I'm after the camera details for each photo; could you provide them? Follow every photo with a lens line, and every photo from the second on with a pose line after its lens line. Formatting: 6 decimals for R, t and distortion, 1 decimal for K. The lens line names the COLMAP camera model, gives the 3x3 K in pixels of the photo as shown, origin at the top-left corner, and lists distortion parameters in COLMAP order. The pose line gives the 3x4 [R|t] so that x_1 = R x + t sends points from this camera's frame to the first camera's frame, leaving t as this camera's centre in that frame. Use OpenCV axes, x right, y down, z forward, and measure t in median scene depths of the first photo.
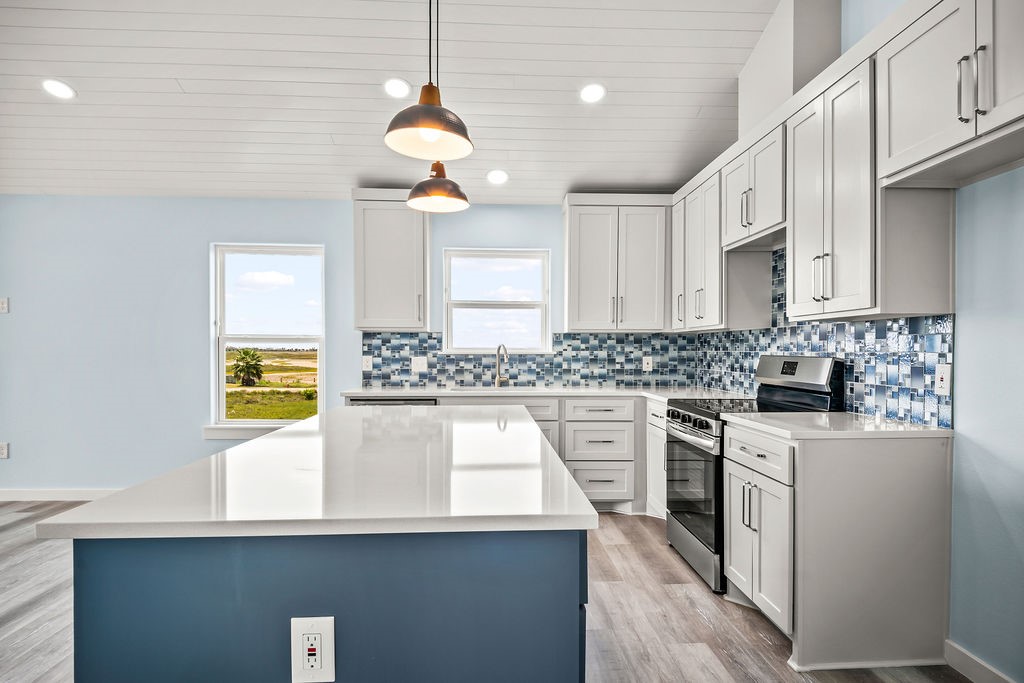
lens RADIAL K [[586.6, 0, 520.5], [0, 586.6, 350.4], [0, 0, 1]] dist [0.063945, -0.077934]
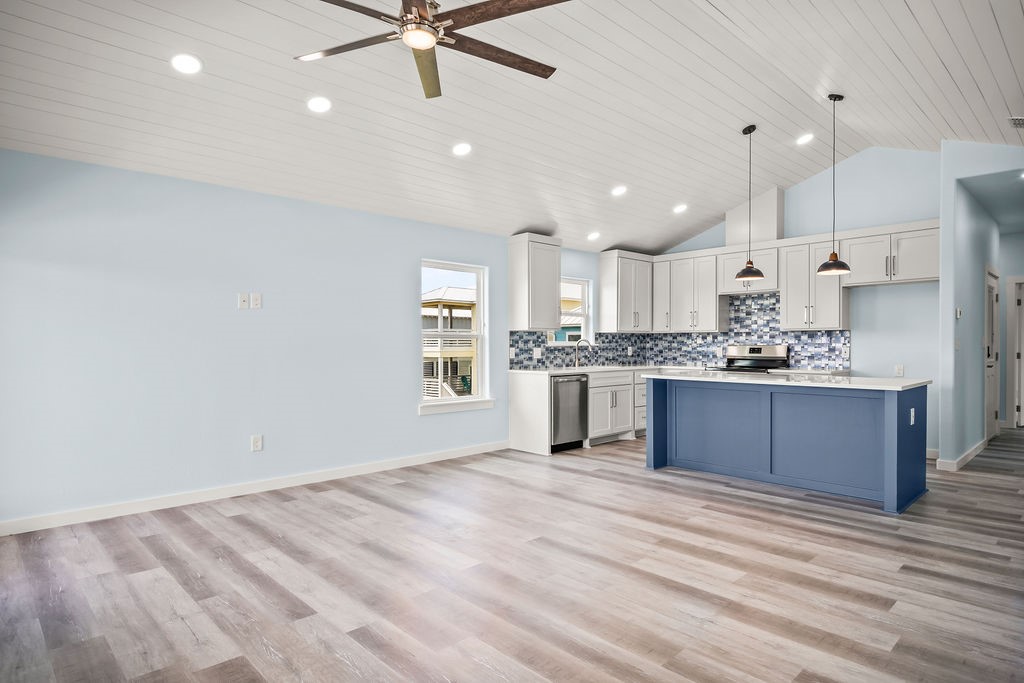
lens RADIAL K [[586.6, 0, 520.5], [0, 586.6, 350.4], [0, 0, 1]] dist [0.063945, -0.077934]
pose [[0.757521, -0.010986, 0.652718, -1.160808], [0.003577, 0.999913, 0.012679, -0.001902], [-0.652801, -0.007270, 0.757494, -0.082294]]
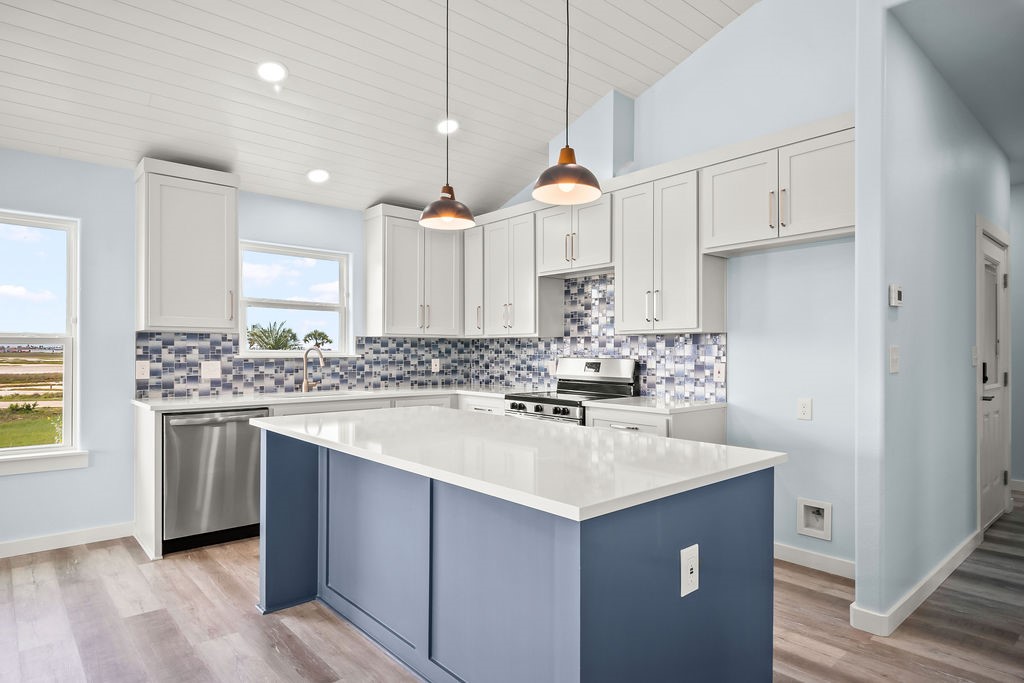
lens RADIAL K [[586.6, 0, 520.5], [0, 586.6, 350.4], [0, 0, 1]] dist [0.063945, -0.077934]
pose [[0.784568, 0.001586, 0.620041, -0.358515], [-0.001012, 0.999999, -0.001278, -0.004661], [-0.620042, 0.000375, 0.784569, 0.024615]]
